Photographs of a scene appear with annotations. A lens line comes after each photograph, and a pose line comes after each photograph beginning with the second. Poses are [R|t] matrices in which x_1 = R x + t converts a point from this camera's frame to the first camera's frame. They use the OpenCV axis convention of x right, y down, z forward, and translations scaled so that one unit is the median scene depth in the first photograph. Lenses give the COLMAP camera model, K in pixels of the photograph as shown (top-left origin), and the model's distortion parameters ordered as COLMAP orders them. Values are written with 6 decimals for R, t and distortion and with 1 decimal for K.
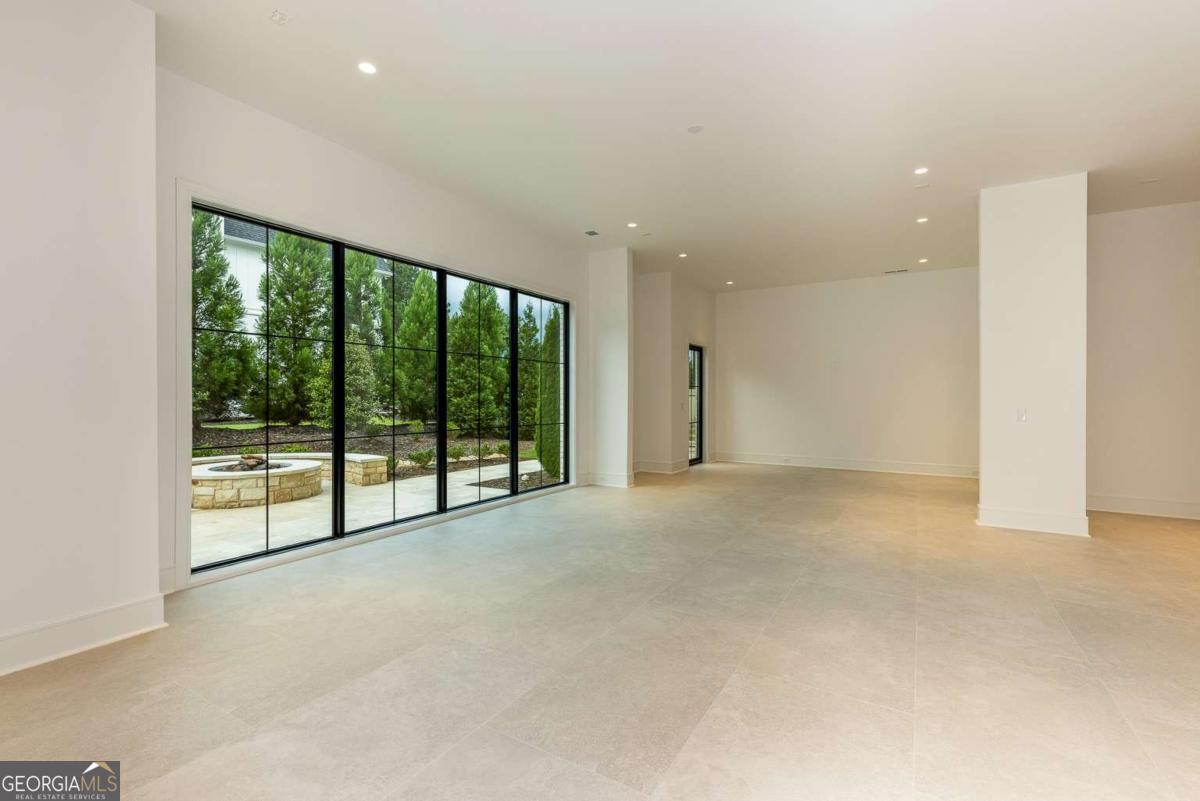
lens RADIAL K [[530.7, 0, 593.9], [0, 530.7, 397.7], [0, 0, 1]] dist [0.004870, 0.000574]
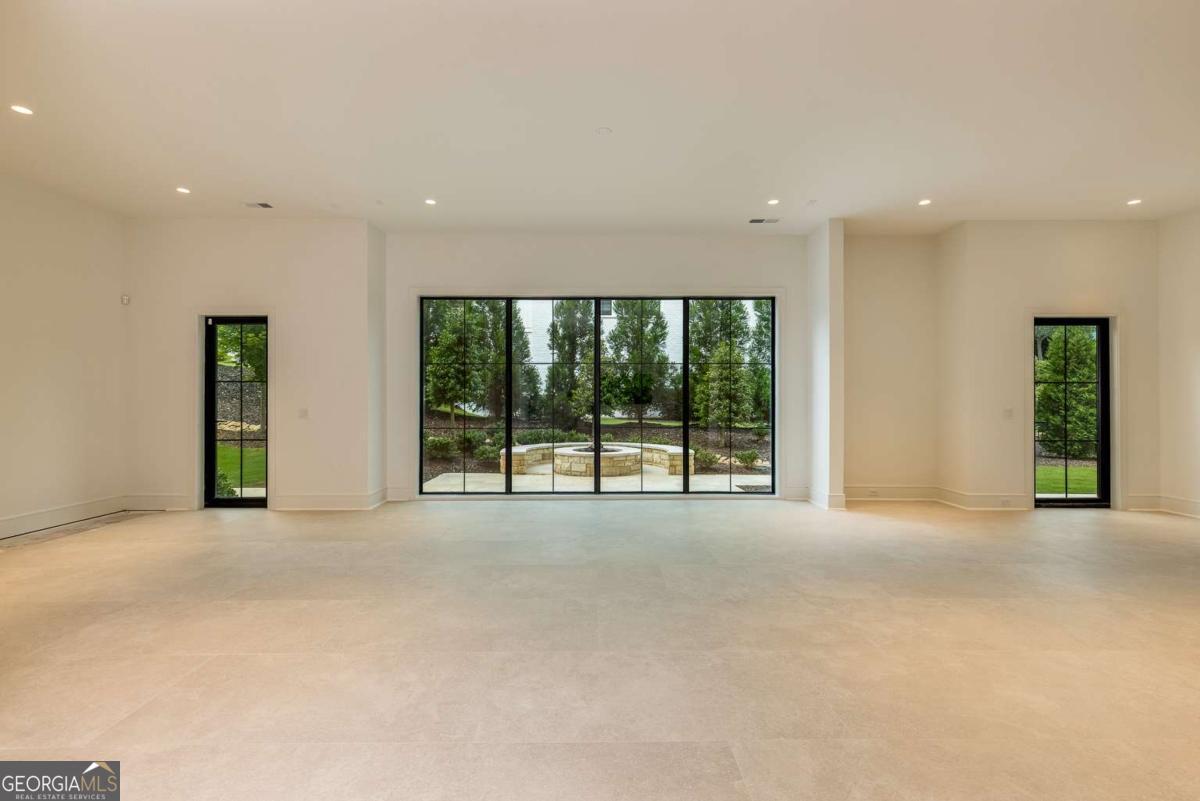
lens RADIAL K [[530.7, 0, 594.2], [0, 530.7, 403.3], [0, 0, 1]] dist [0.004870, 0.000574]
pose [[0.535871, 0.003250, -0.844293, 0.653971], [0.000217, 0.999992, 0.003987, 0.000911], [0.844300, -0.002320, 0.535866, 0.288951]]
